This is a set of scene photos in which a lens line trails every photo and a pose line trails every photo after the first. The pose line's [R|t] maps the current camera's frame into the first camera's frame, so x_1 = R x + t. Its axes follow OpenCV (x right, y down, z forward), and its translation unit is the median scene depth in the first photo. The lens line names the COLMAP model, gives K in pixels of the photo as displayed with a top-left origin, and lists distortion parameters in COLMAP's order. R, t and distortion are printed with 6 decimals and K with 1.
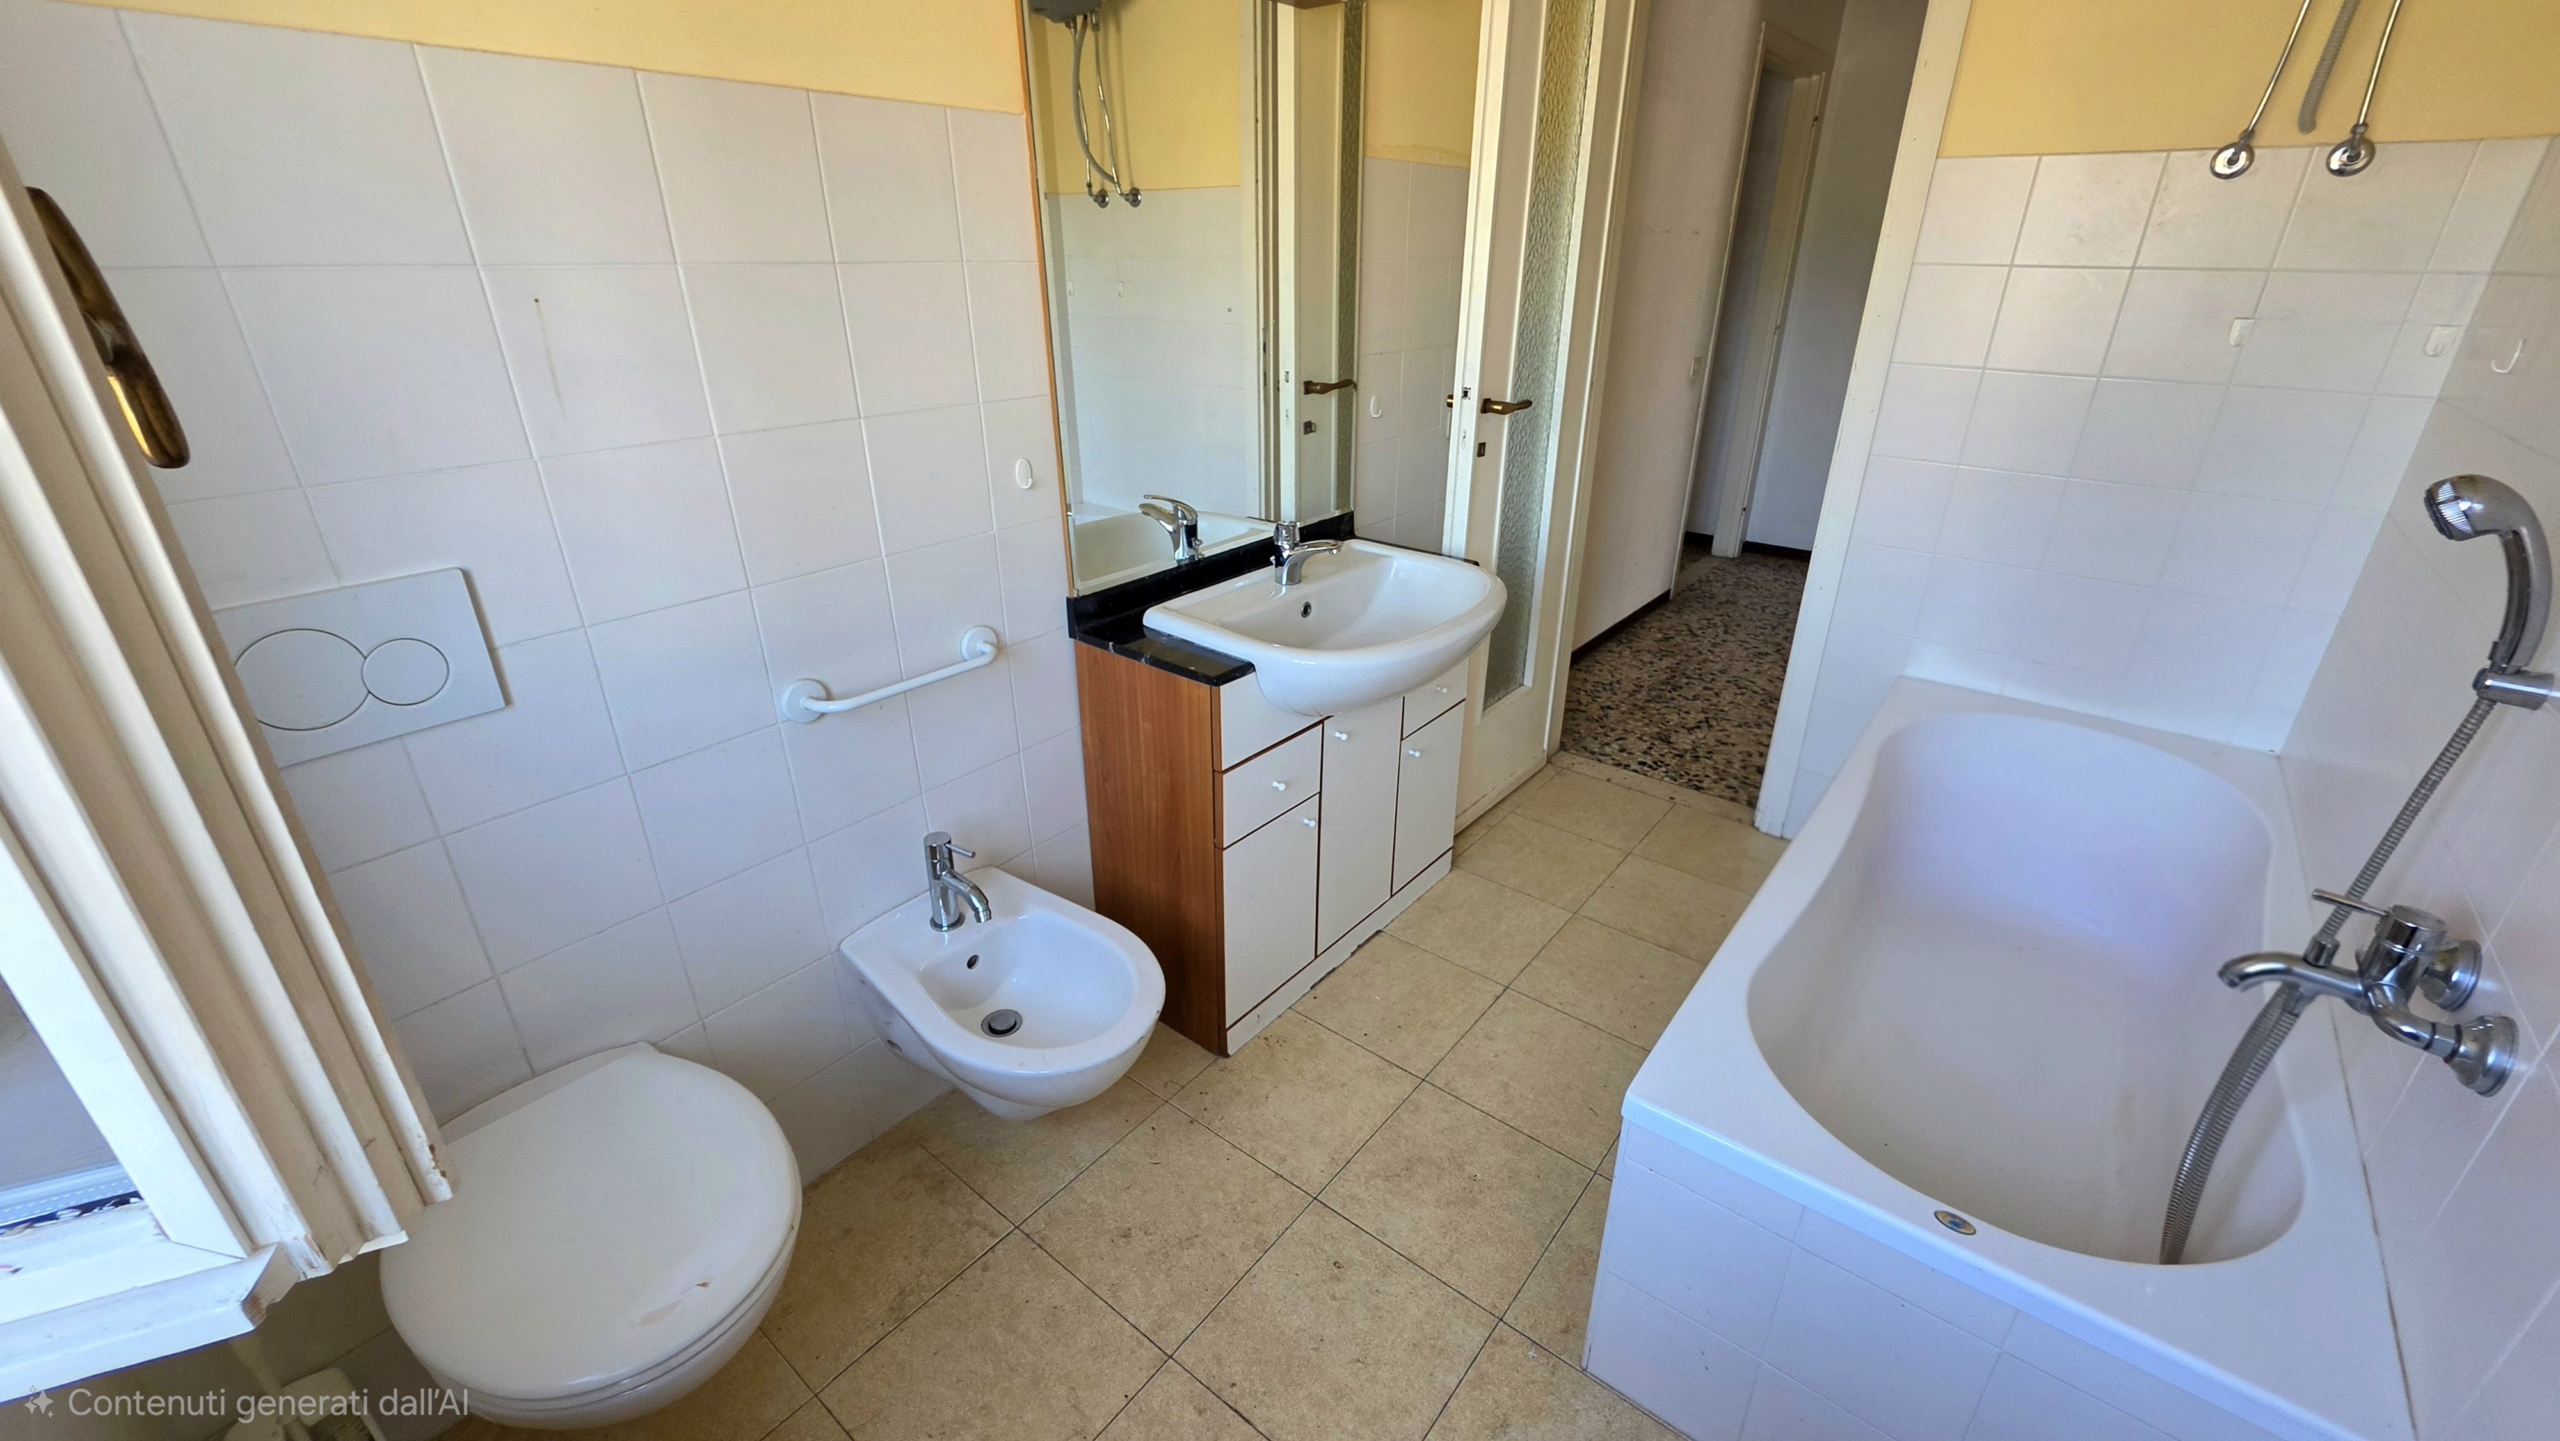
lens RADIAL K [[1028.0, 0, 1282.2], [0, 1028.0, 718.8], [0, 0, 1]] dist [-0.004866, 0.000459]
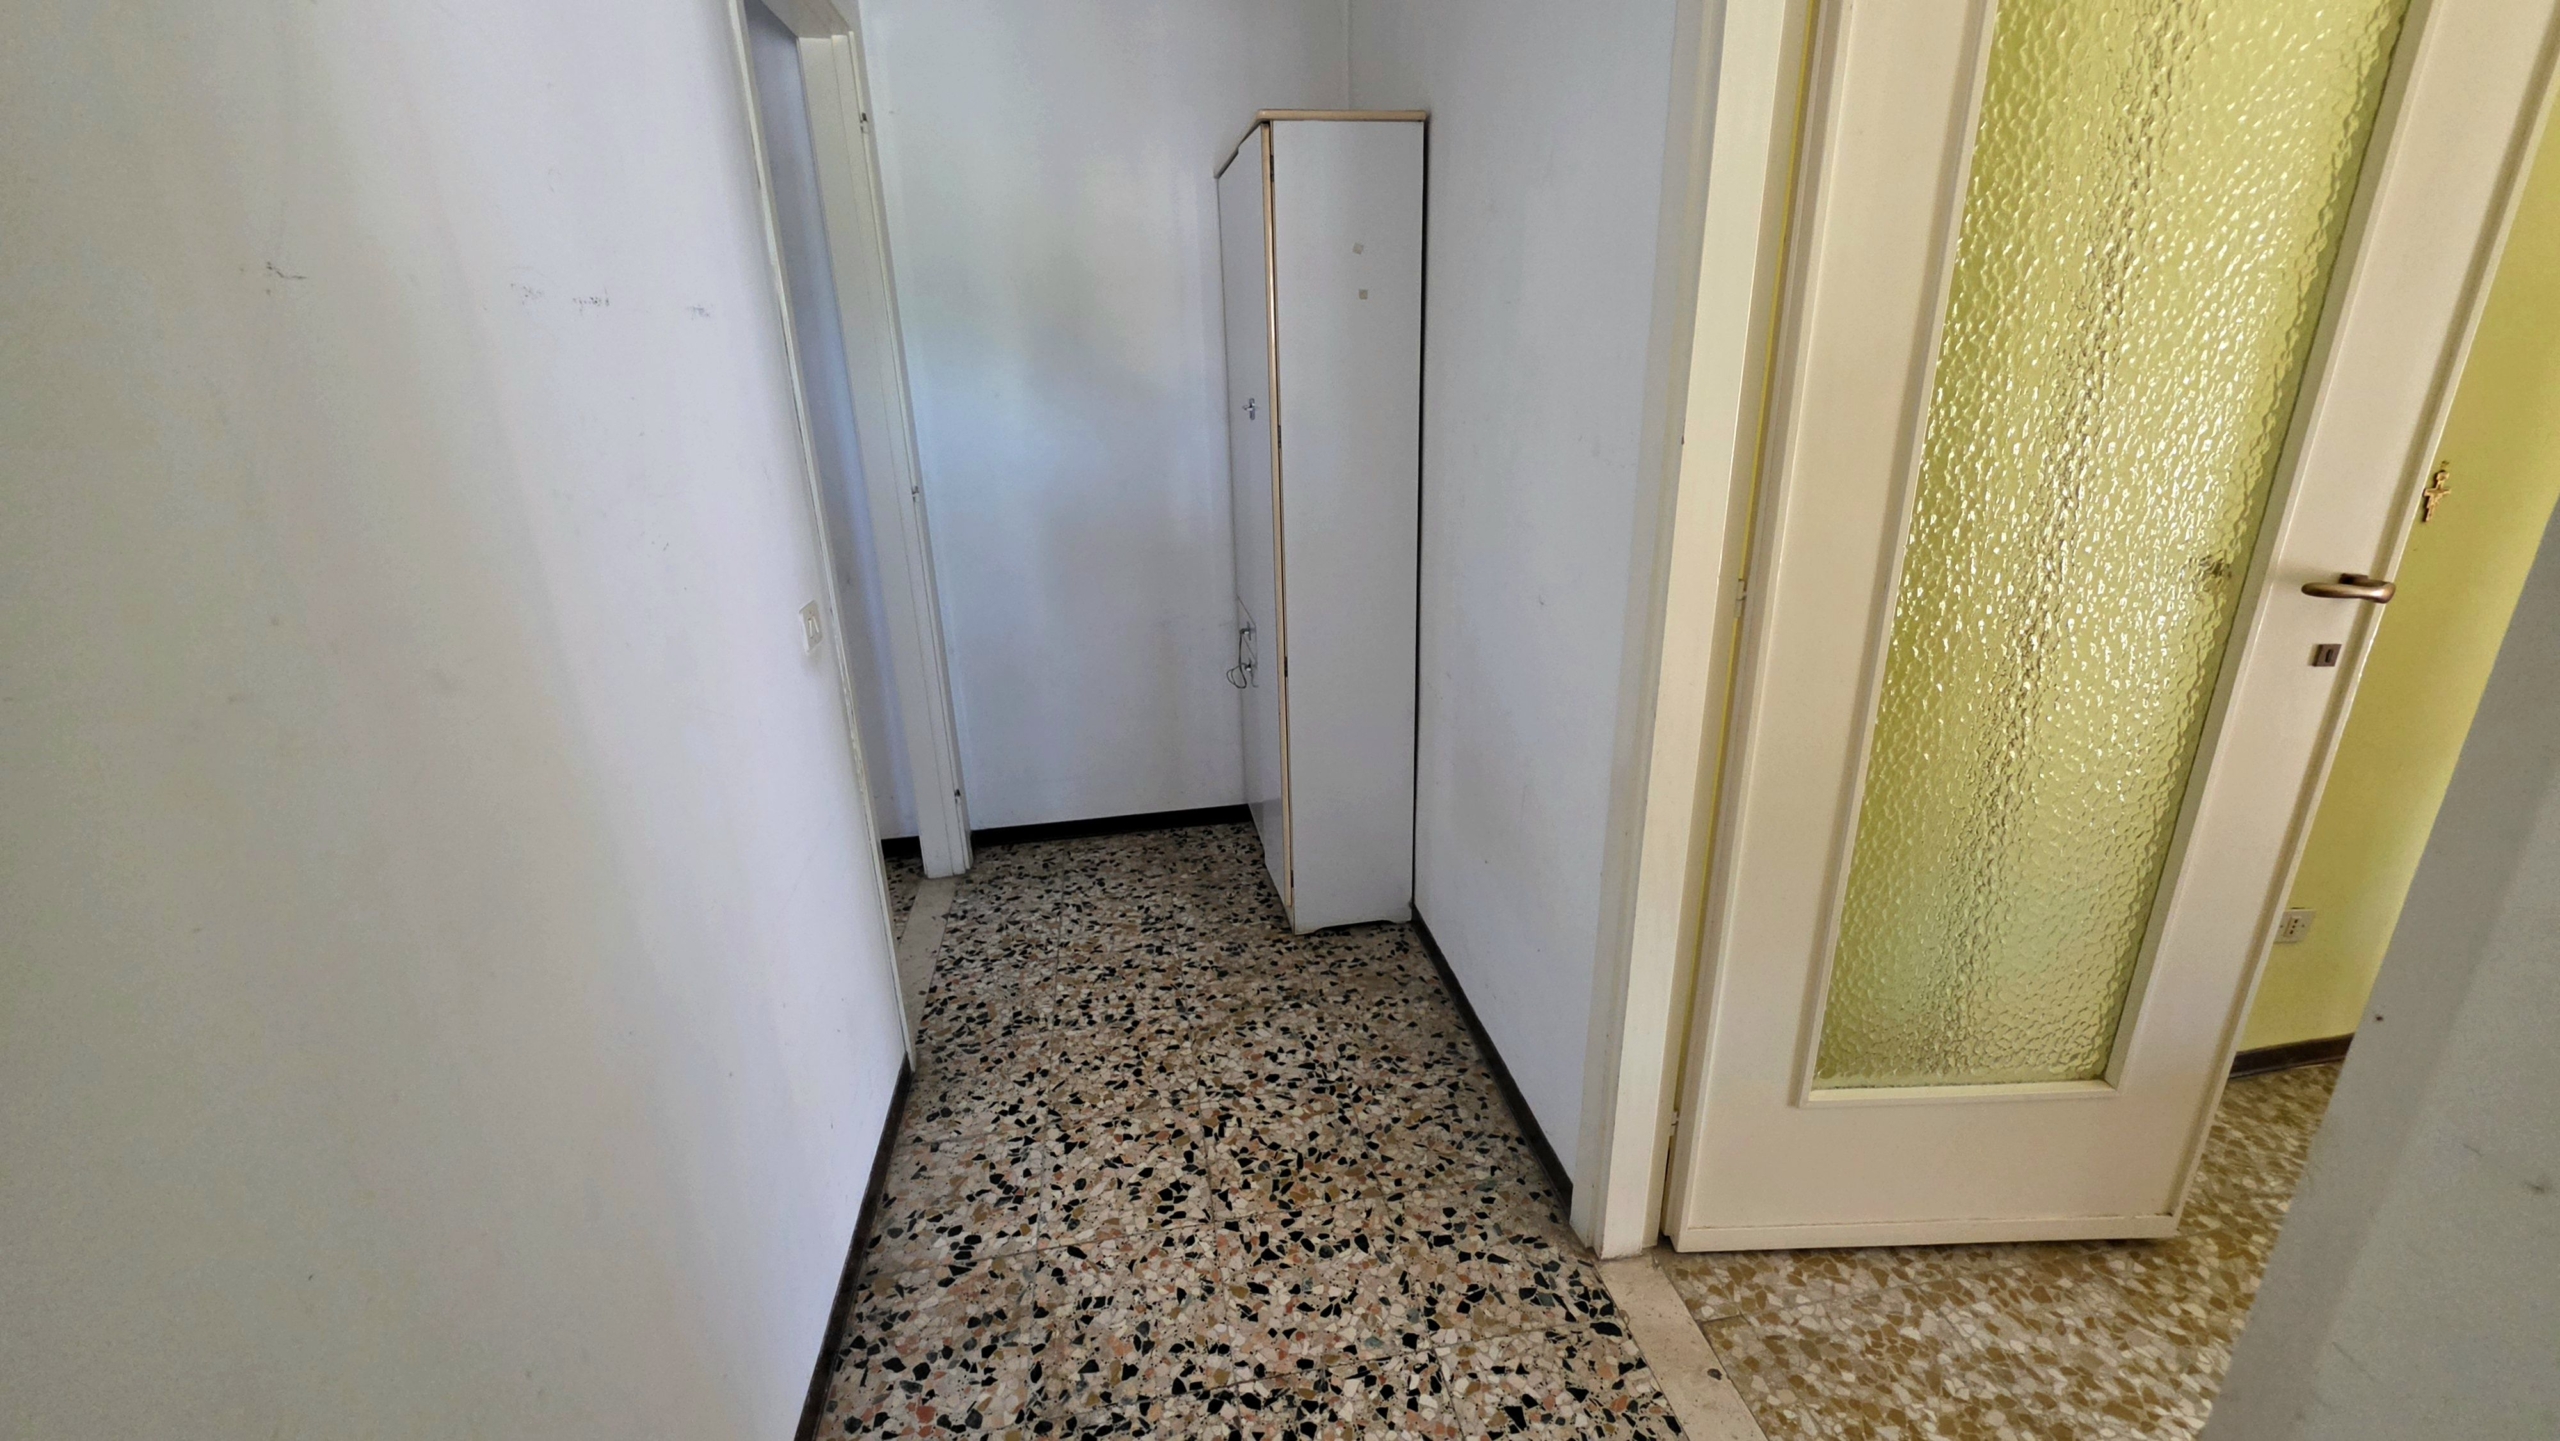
lens RADIAL K [[1028.0, 0, 1283.1], [0, 1028.0, 717.5], [0, 0, 1]] dist [-0.004866, 0.000459]
pose [[0.666595, -0.259445, 0.698813, 0.225963], [0.325638, 0.944644, 0.040088, -0.256390], [-0.670530, 0.200838, 0.714180, 0.572442]]
